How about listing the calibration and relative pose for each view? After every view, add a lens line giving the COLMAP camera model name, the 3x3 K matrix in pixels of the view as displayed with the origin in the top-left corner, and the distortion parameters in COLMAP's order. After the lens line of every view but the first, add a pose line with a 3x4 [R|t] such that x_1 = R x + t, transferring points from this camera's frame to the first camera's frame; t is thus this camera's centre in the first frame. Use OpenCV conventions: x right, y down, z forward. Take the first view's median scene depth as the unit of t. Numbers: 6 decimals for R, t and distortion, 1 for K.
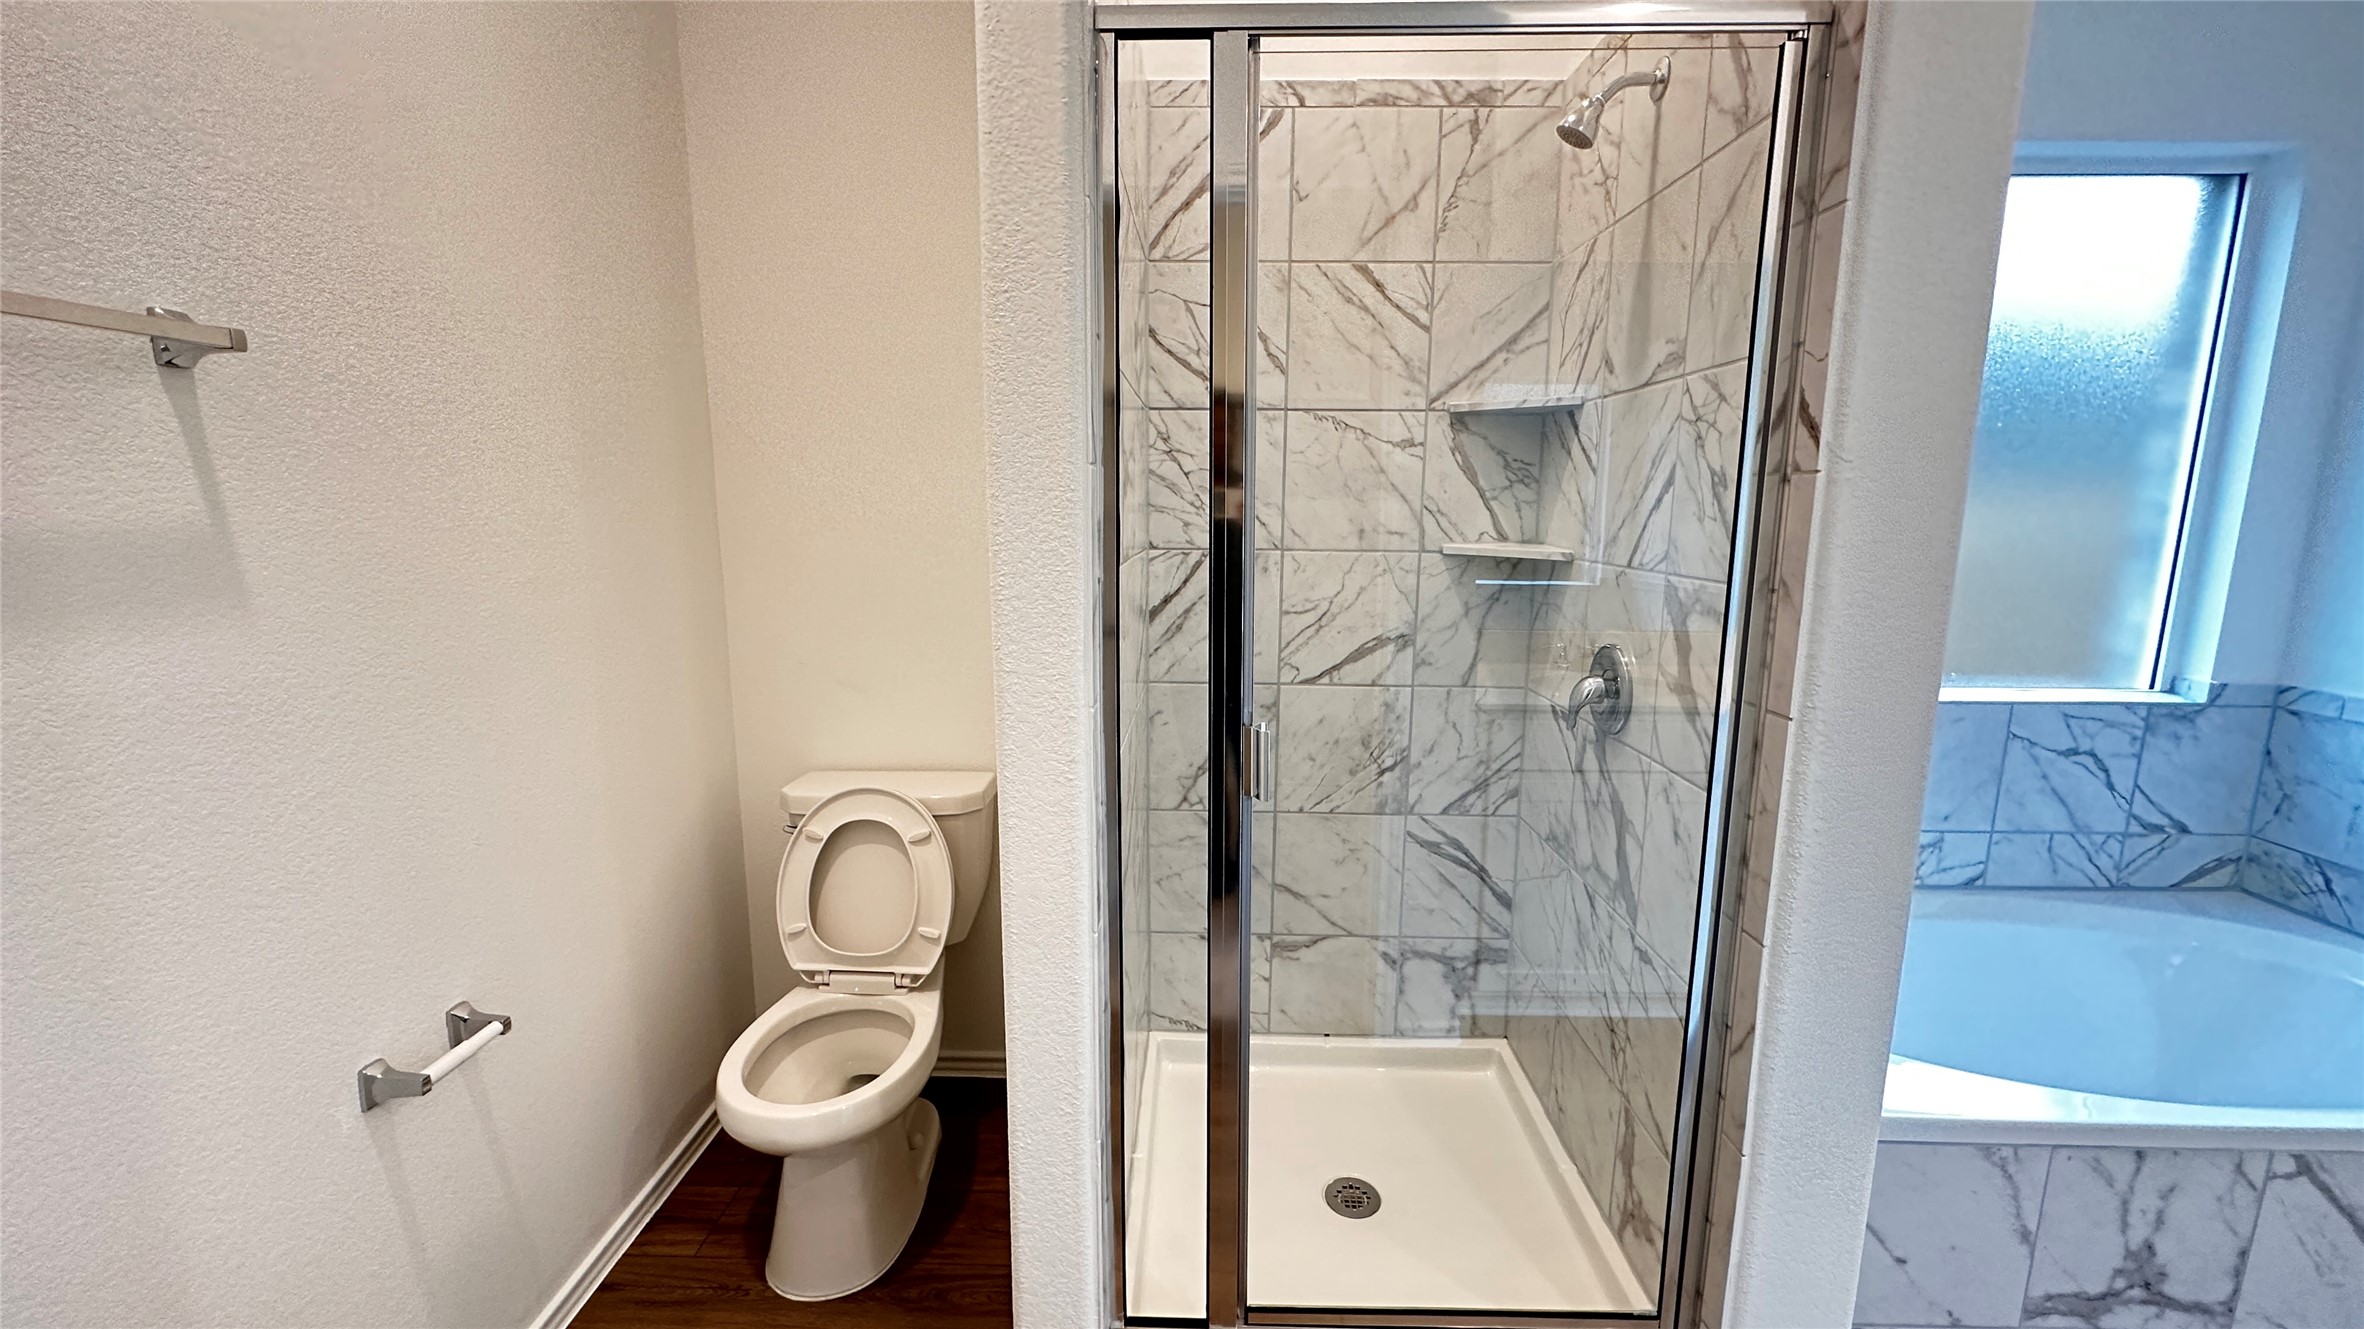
lens RADIAL K [[943.5, 0, 1177.7], [0, 943.5, 663.2], [0, 0, 1]] dist [-0.003987, 0.000742]
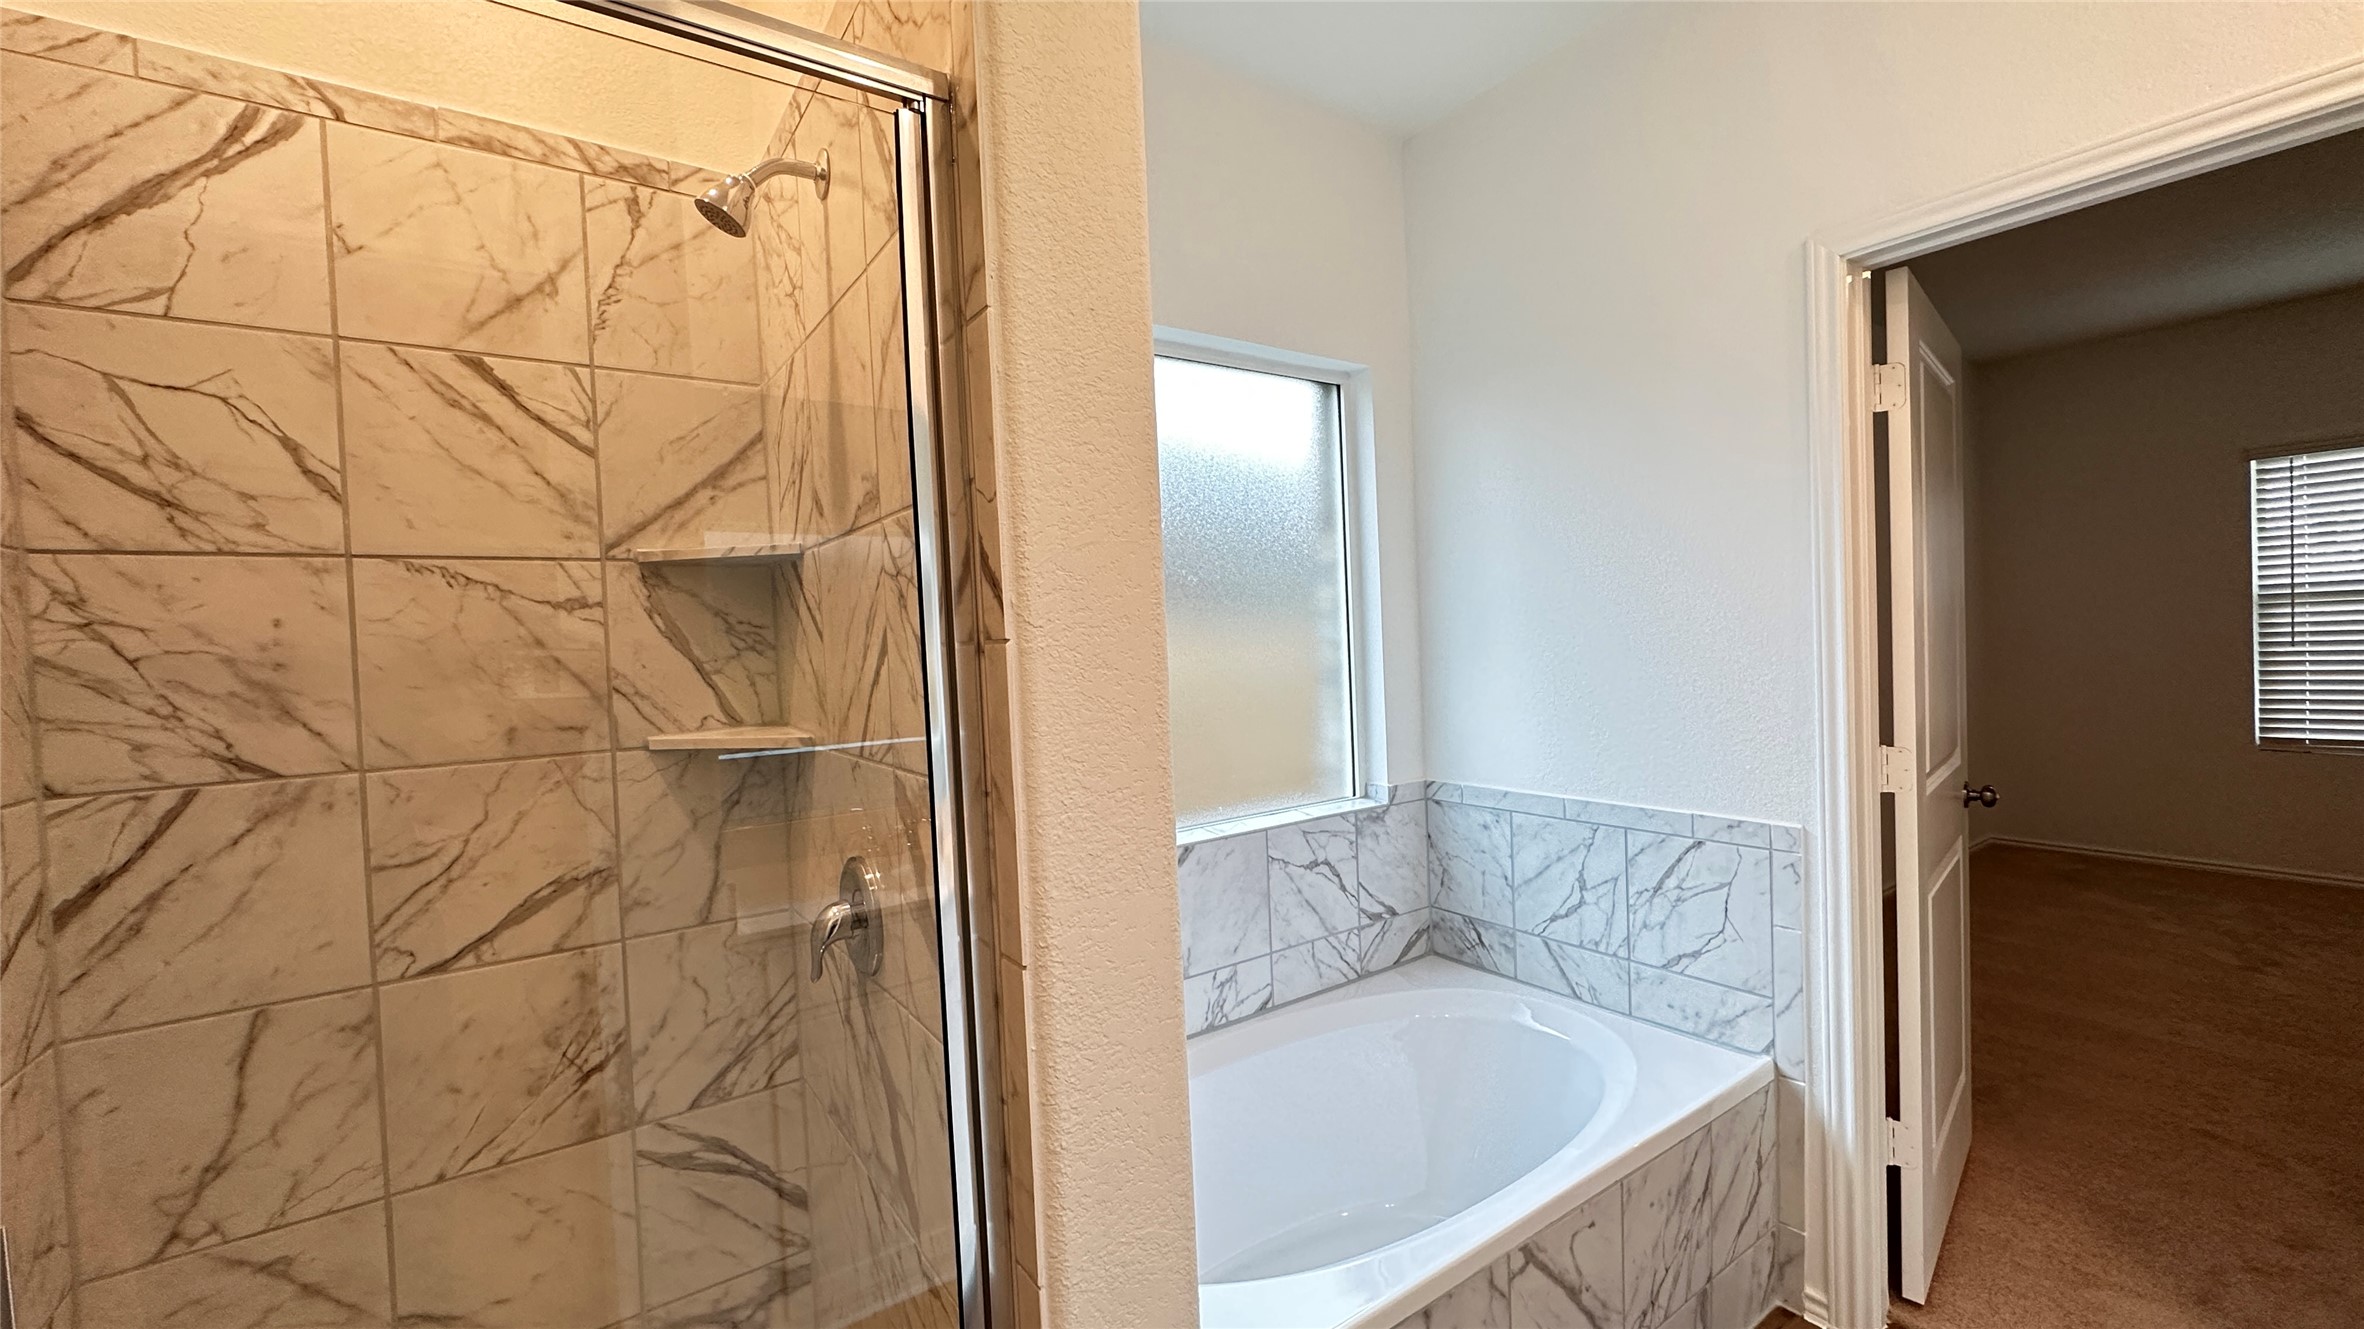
lens RADIAL K [[943.5, 0, 1183.2], [0, 943.5, 662.0], [0, 0, 1]] dist [-0.003987, 0.000742]
pose [[0.801505, -0.054194, 0.595527, 0.185074], [0.145767, 0.983550, -0.106679, -0.045755], [-0.579949, 0.172312, 0.796221, 0.169145]]
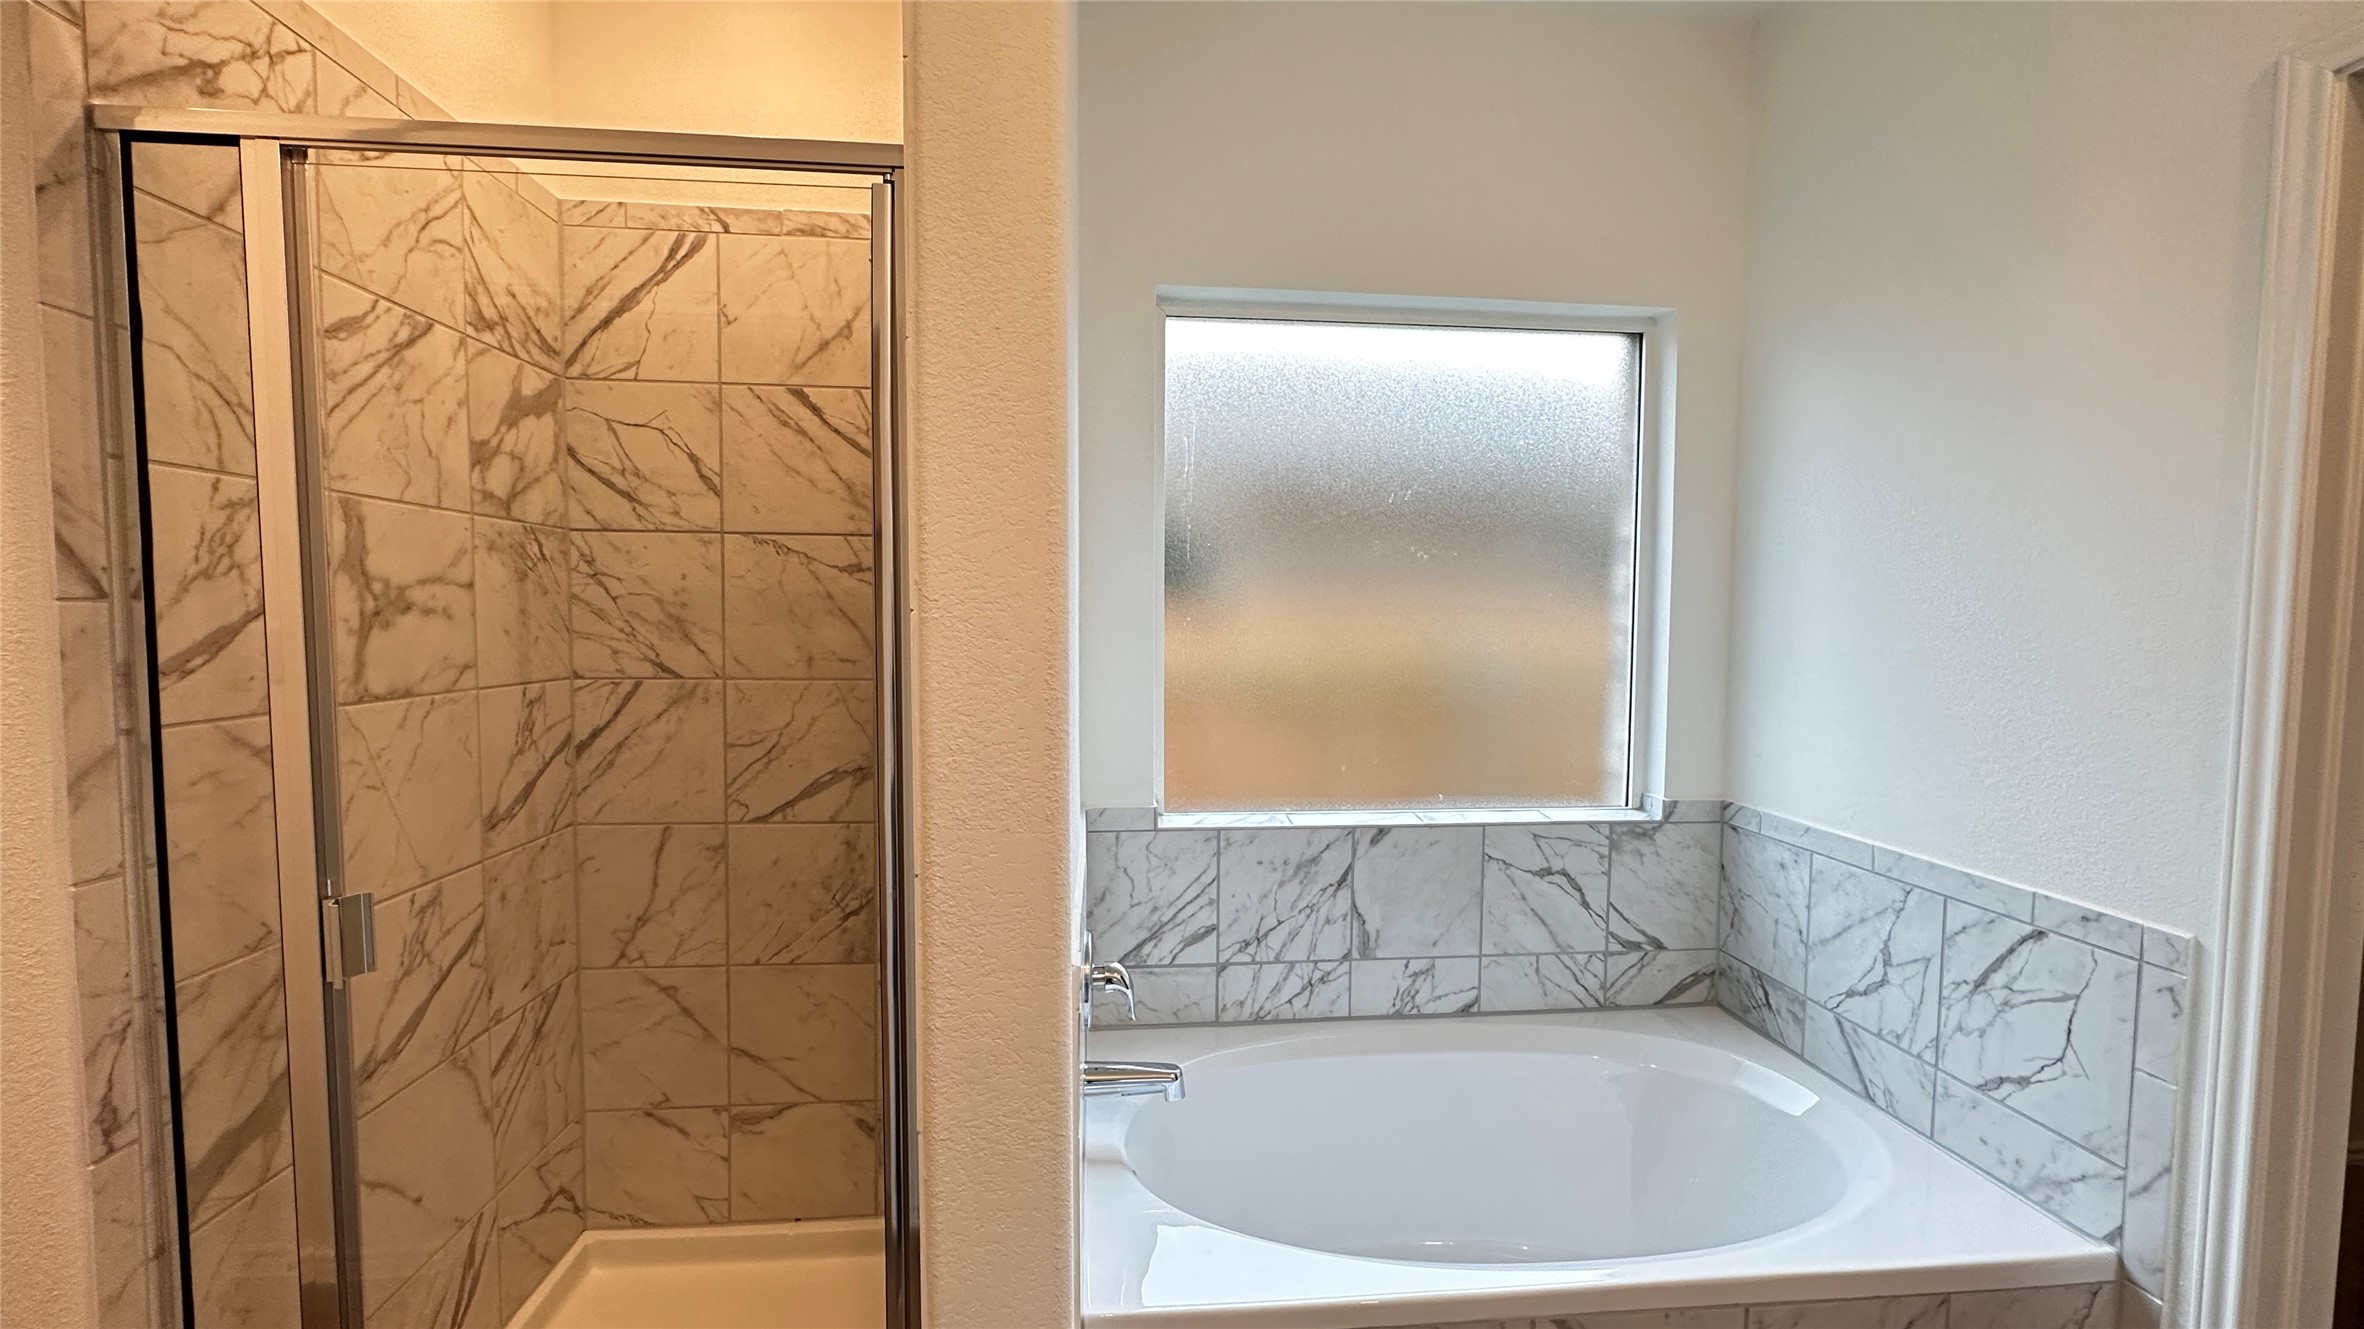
lens RADIAL K [[943.5, 0, 1182.9], [0, 943.5, 662.6], [0, 0, 1]] dist [-0.003987, 0.000742]
pose [[0.992517, -0.004417, 0.122023, 0.459382], [0.018527, 0.993223, -0.114742, -0.020820], [-0.120689, 0.116144, 0.985873, 0.021700]]
